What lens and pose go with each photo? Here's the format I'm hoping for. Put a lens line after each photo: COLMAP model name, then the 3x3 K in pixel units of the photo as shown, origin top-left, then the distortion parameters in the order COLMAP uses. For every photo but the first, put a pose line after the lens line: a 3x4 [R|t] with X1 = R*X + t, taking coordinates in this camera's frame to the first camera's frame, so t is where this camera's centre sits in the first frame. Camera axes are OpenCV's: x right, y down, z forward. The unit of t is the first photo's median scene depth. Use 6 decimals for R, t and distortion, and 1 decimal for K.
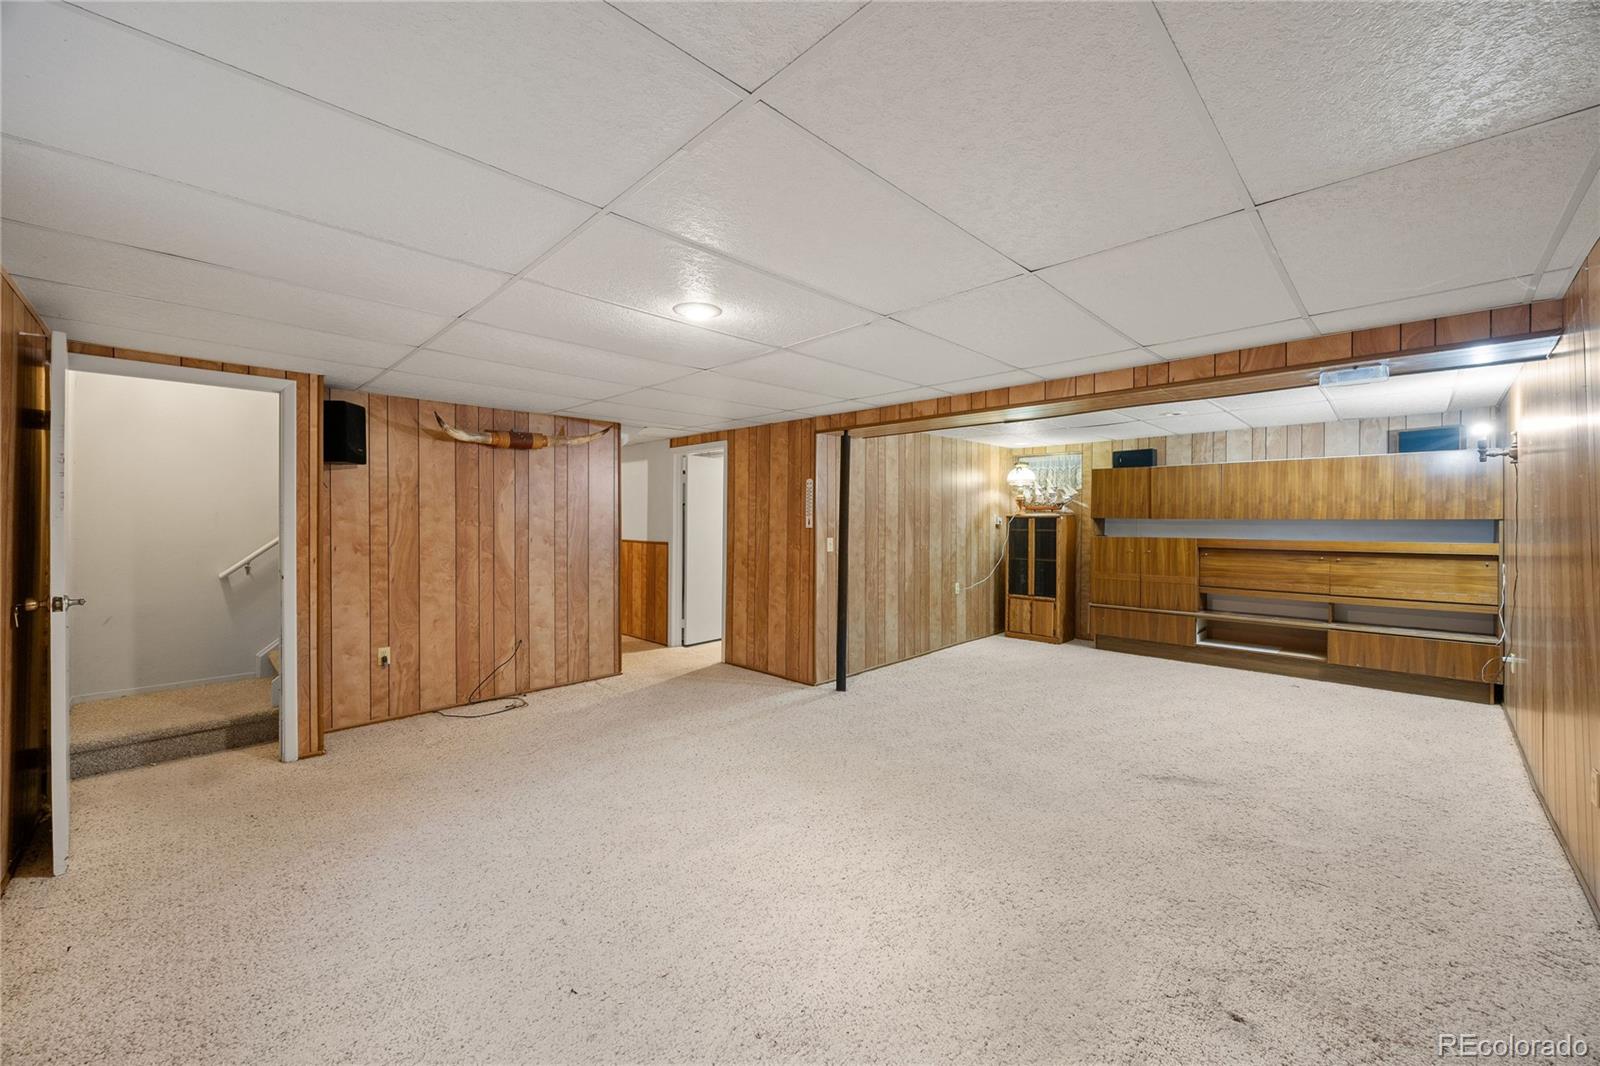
lens RADIAL K [[619.5, 0, 790.1], [0, 619.5, 523.9], [0, 0, 1]] dist [-0.001589, -0.000442]
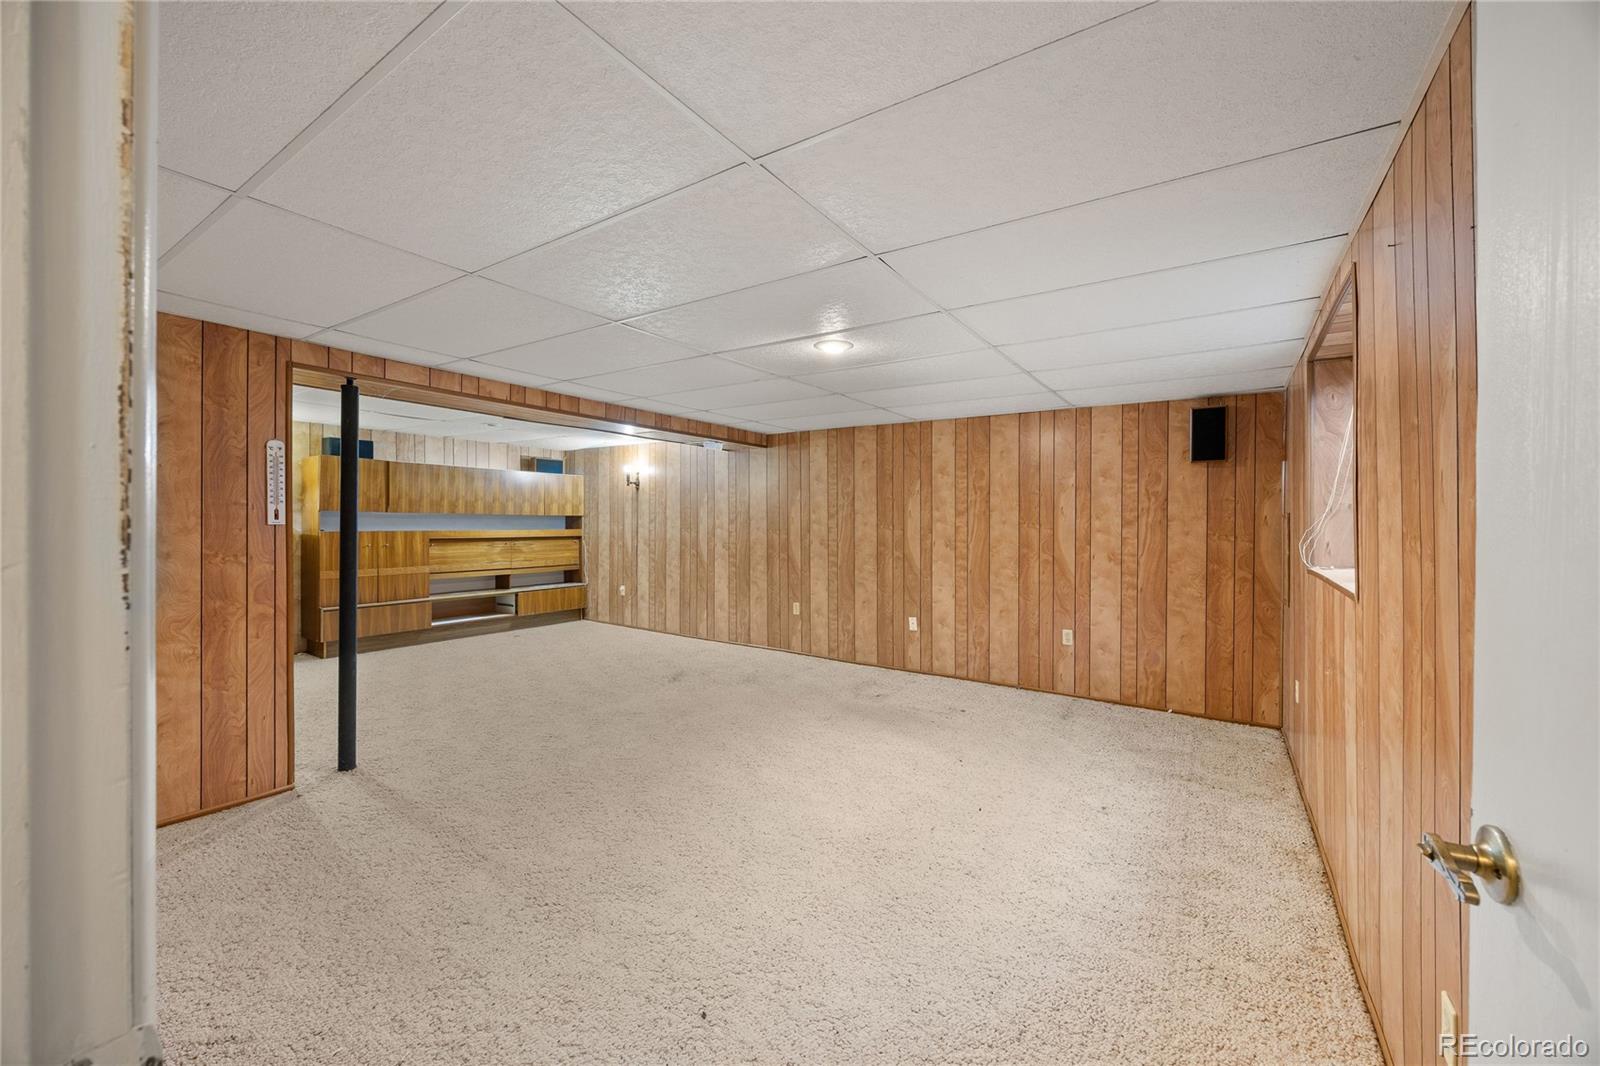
lens RADIAL K [[619.5, 0, 795.5], [0, 619.5, 525.1], [0, 0, 1]] dist [-0.001589, -0.000442]
pose [[-0.170252, -0.010627, 0.985343, -0.589401], [-0.010408, 0.999905, 0.008986, -0.003441], [-0.985346, -0.008726, -0.170347, 0.580426]]
